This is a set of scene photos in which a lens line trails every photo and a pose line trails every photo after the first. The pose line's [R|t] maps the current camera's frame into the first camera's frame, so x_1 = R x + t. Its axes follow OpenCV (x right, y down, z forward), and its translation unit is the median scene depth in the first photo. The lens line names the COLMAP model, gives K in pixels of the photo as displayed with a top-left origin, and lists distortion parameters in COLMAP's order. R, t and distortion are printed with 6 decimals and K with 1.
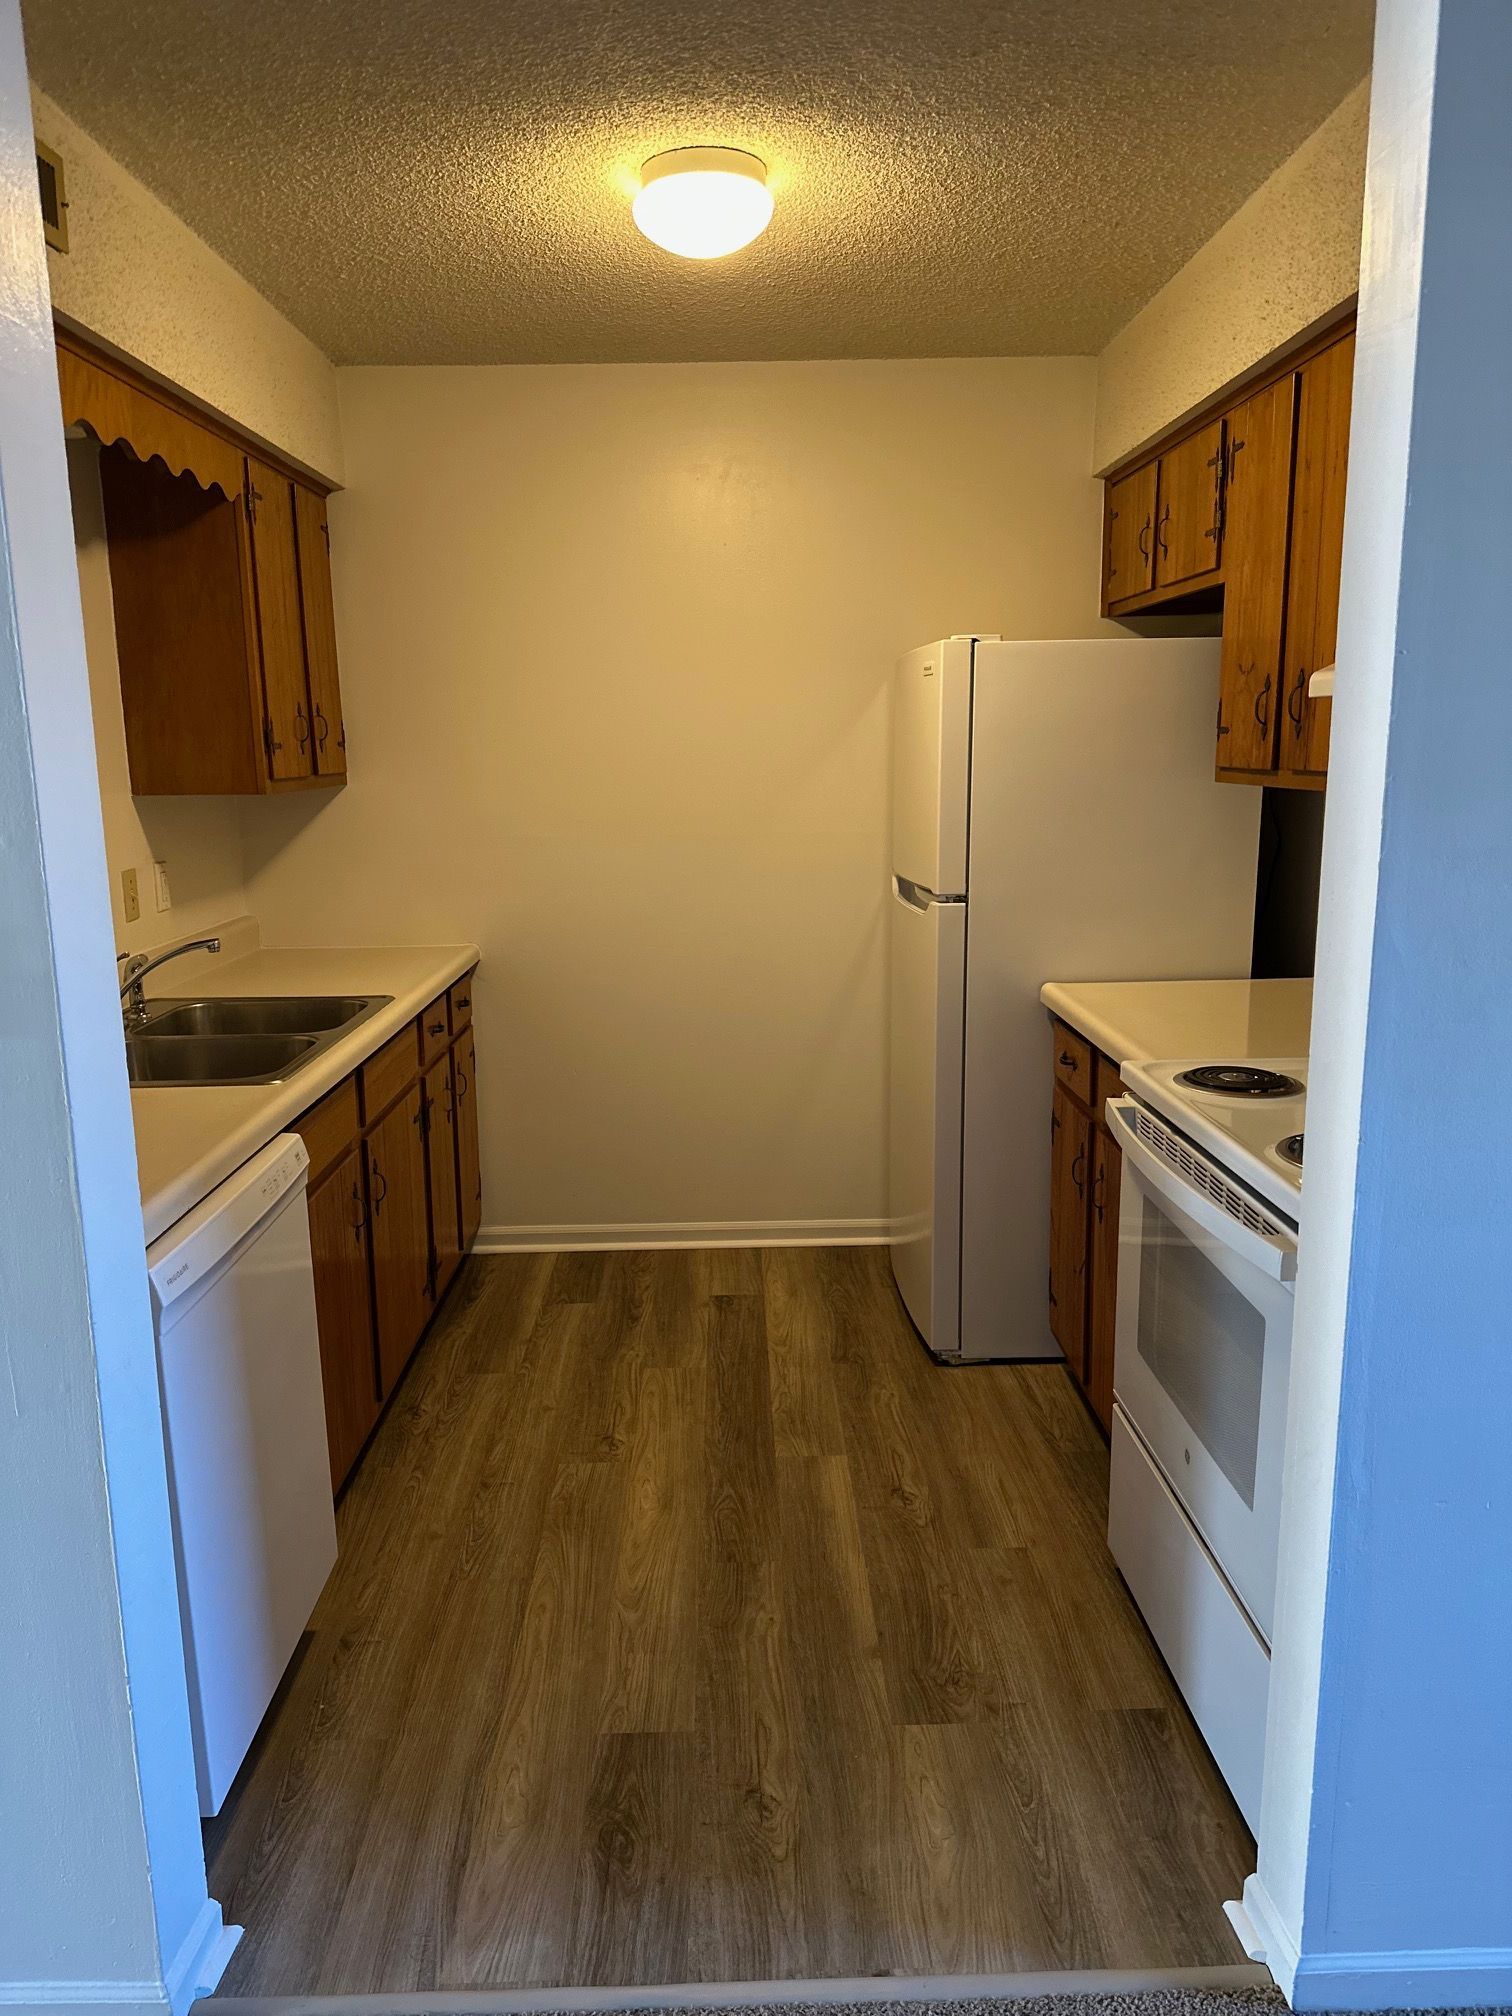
lens RADIAL K [[1446.7, 0, 749.4], [0, 1446.7, 1010.4], [0, 0, 1]] dist [0.198955, -0.256469]
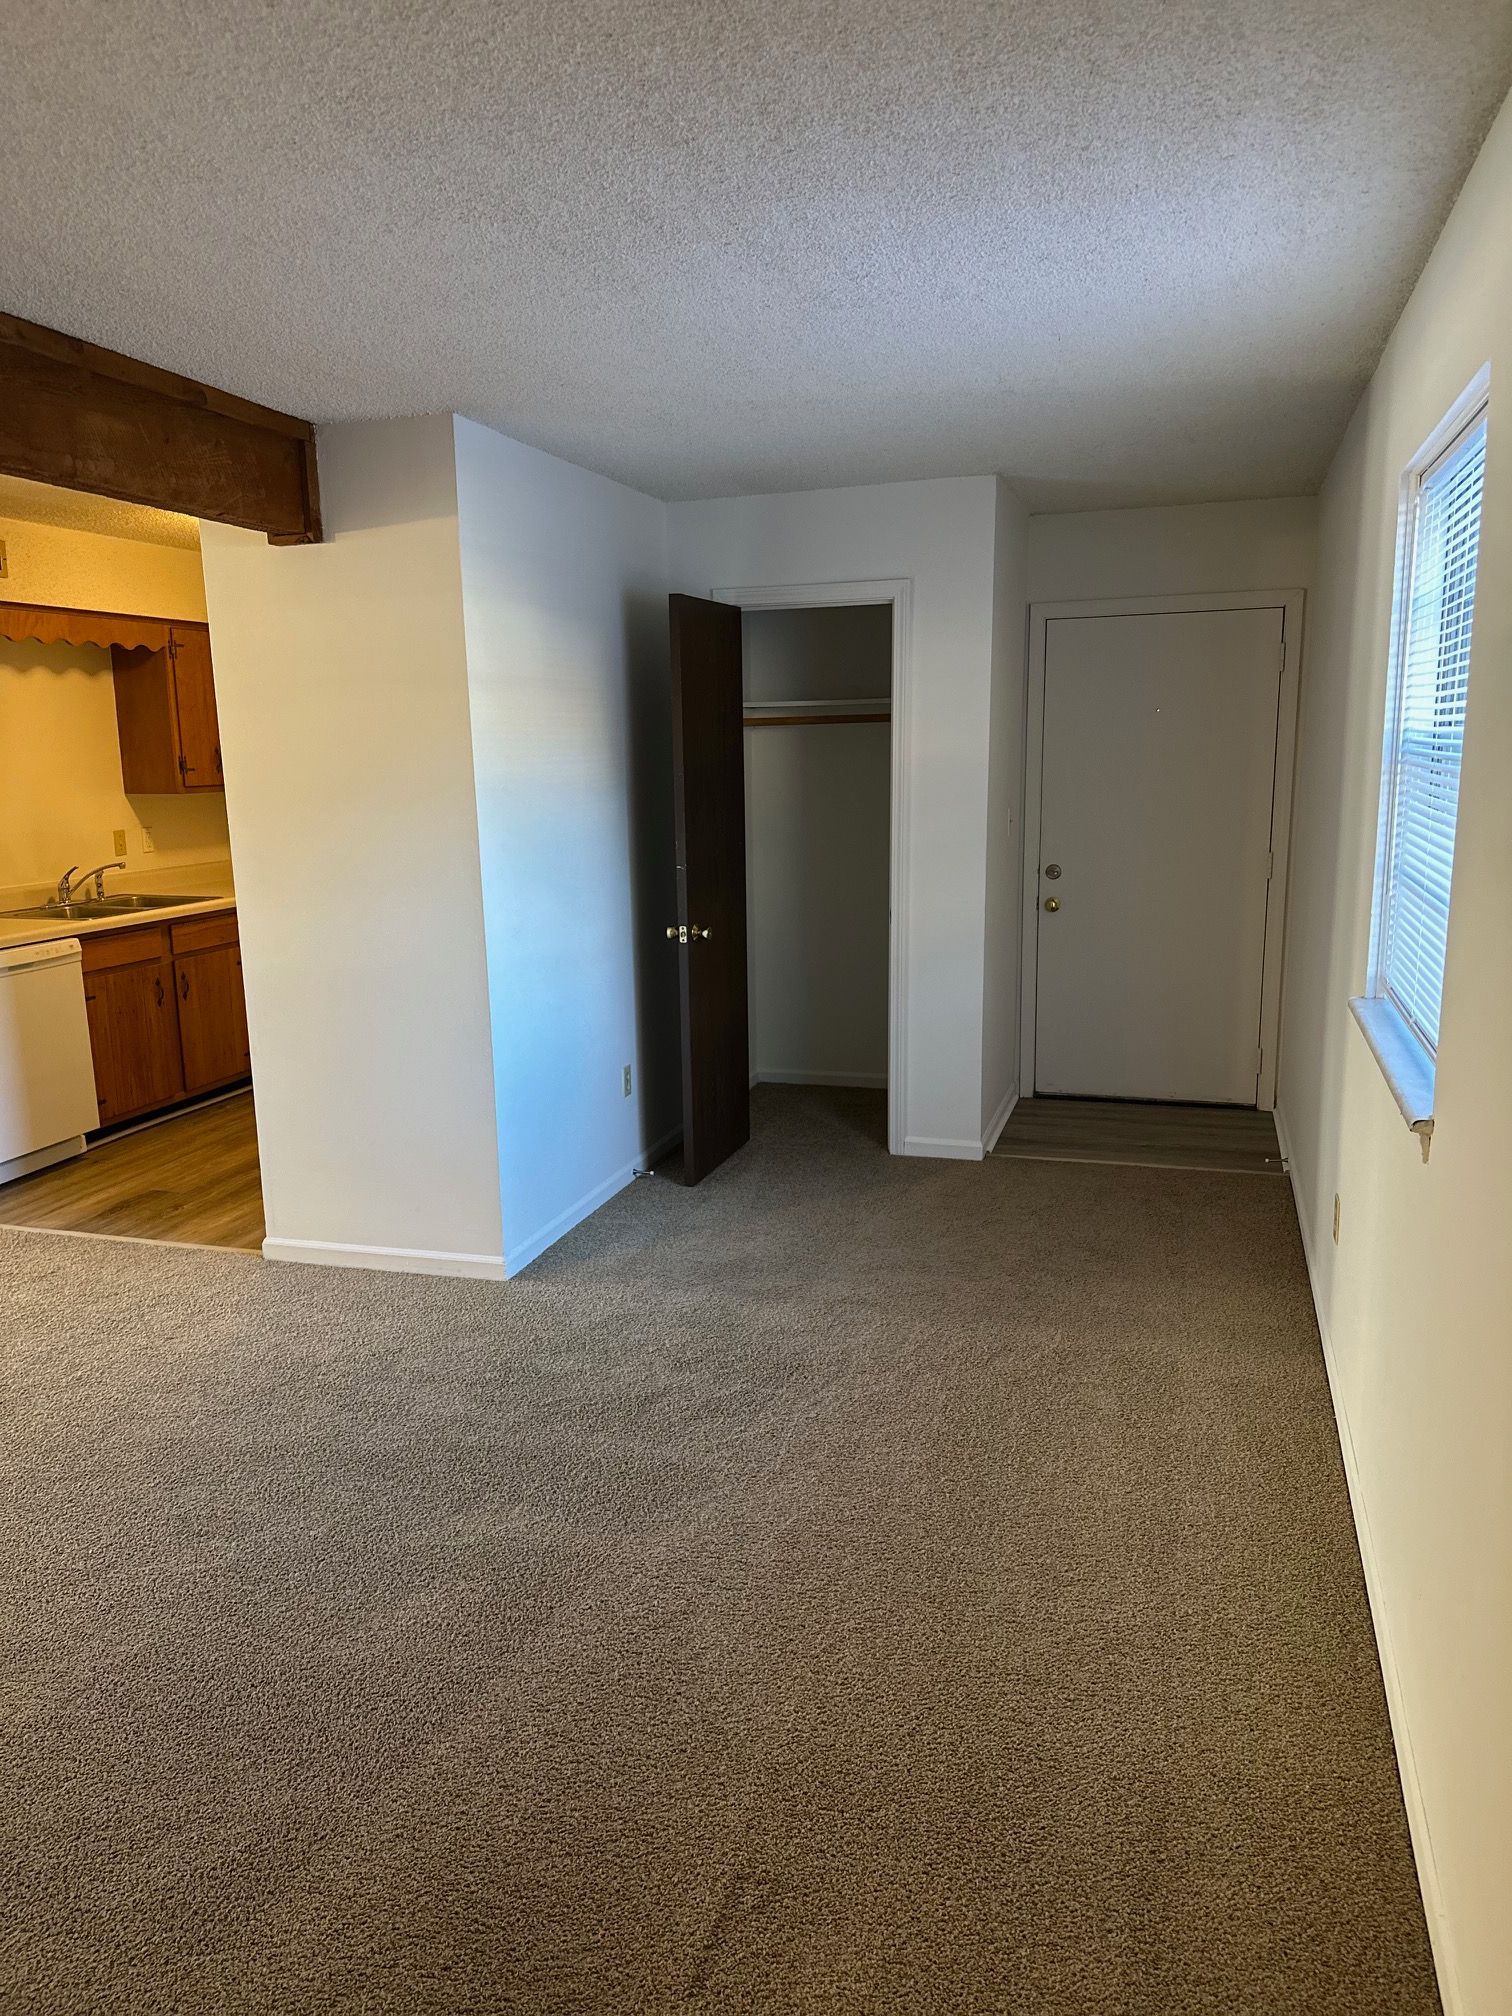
lens RADIAL K [[1440.2, 0, 759.6], [0, 1440.2, 1009.9], [0, 0, 1]] dist [0.033972, -0.000170]
pose [[0.953089, 0.062101, -0.296252, 1.123333], [-0.060446, 0.998062, 0.014750, 0.076848], [0.296594, 0.003849, 0.954996, -0.696466]]
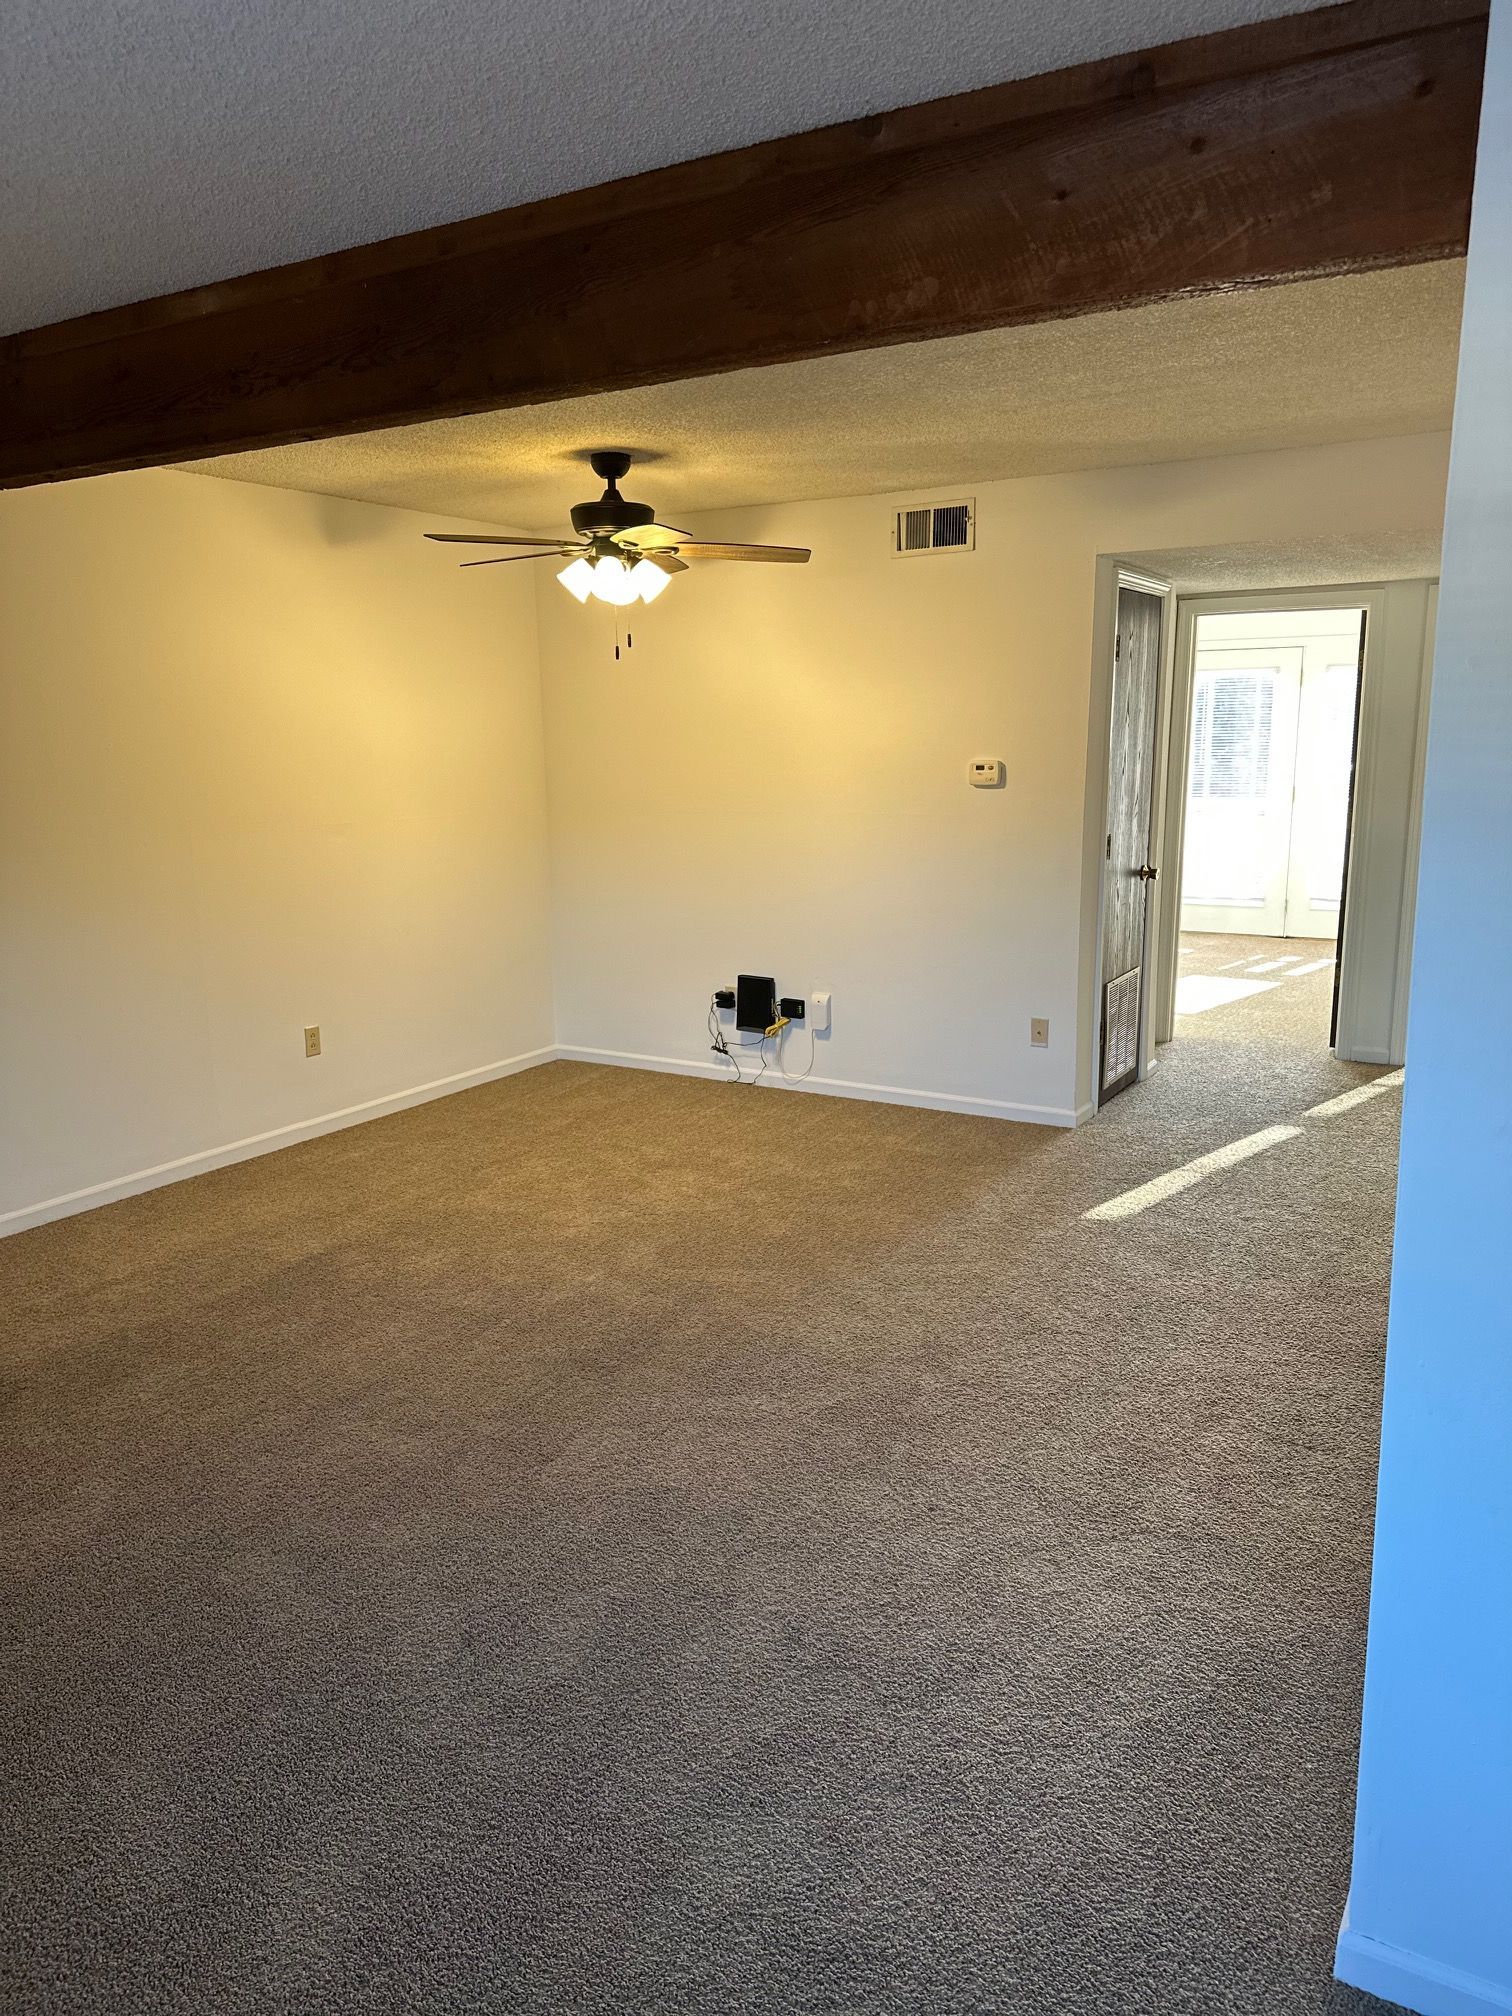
lens RADIAL K [[1378.7, 0, 752.8], [0, 1378.7, 1005.9], [0, 0, 1]] dist [0.095173, -0.180338]
pose [[-0.529150, 0.185452, -0.828014, 1.002878], [-0.139191, 0.943635, 0.300299, -0.137997], [0.837034, 0.274155, -0.473511, 0.562805]]
